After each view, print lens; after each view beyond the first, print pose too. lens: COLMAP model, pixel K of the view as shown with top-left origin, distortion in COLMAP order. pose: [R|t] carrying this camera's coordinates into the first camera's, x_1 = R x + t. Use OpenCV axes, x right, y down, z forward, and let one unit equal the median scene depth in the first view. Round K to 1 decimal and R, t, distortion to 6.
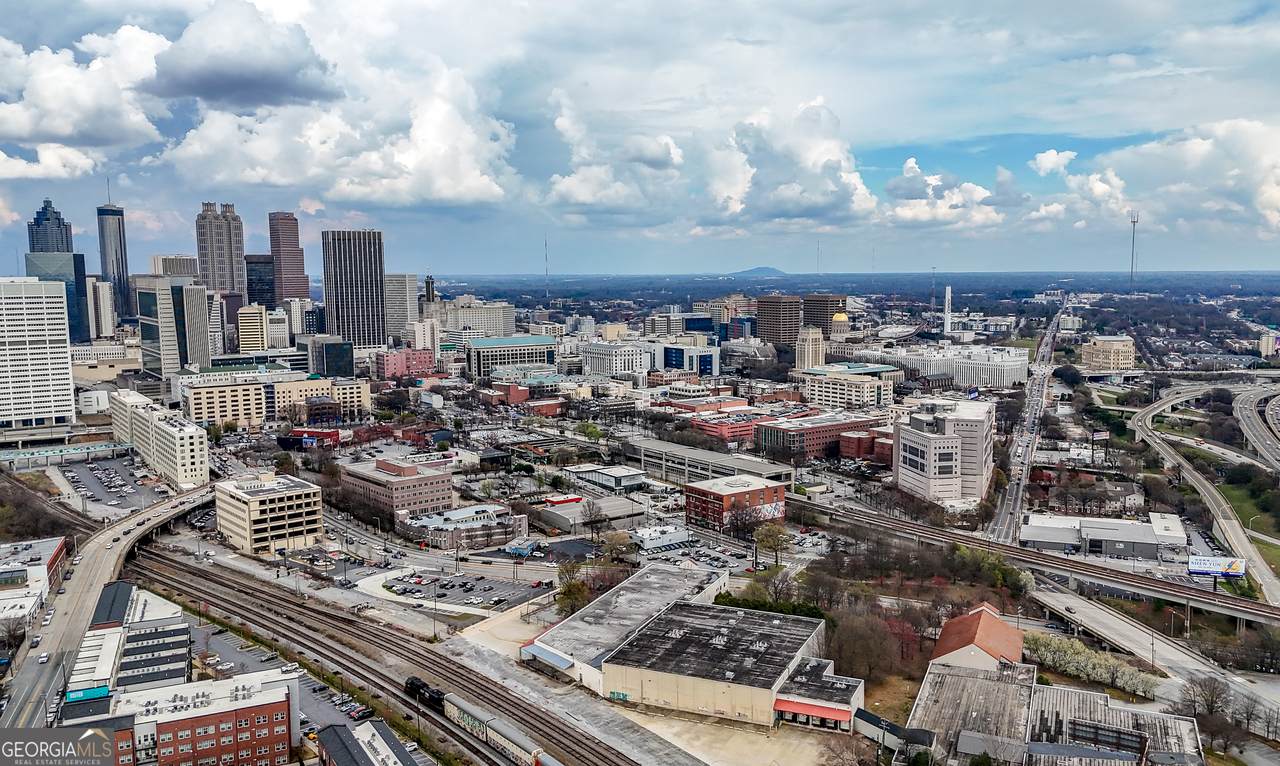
lens RADIAL K [[968.1, 0, 640.0], [0, 968.1, 383.0], [0, 0, 1]] dist [0.073363, -0.060019]
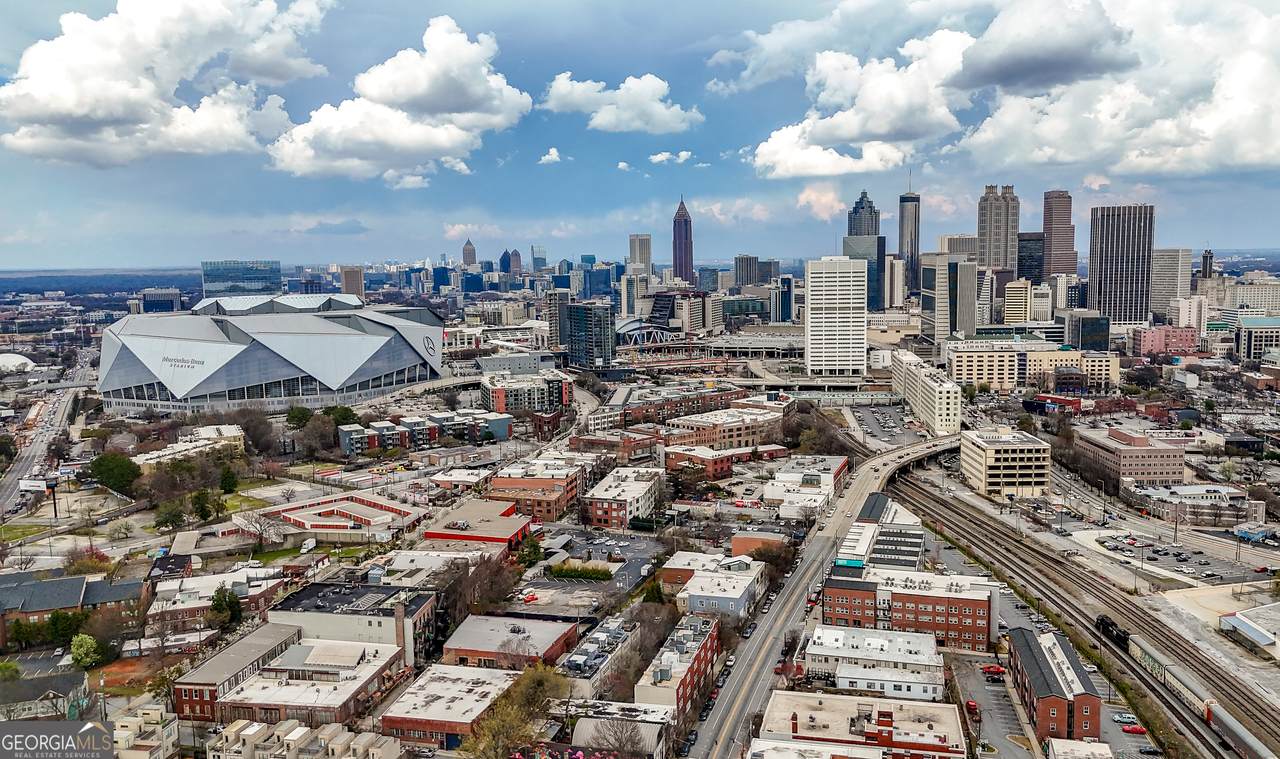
lens RADIAL K [[1021.3, 0, 640.0], [0, 1021.3, 379.5], [0, 0, 1]] dist [-0.012795, -0.005004]
pose [[0.727296, 0.073531, -0.682373, 0.086692], [-0.064549, 0.997166, 0.038654, 0.015154], [0.683281, 0.015933, 0.729981, -0.114036]]
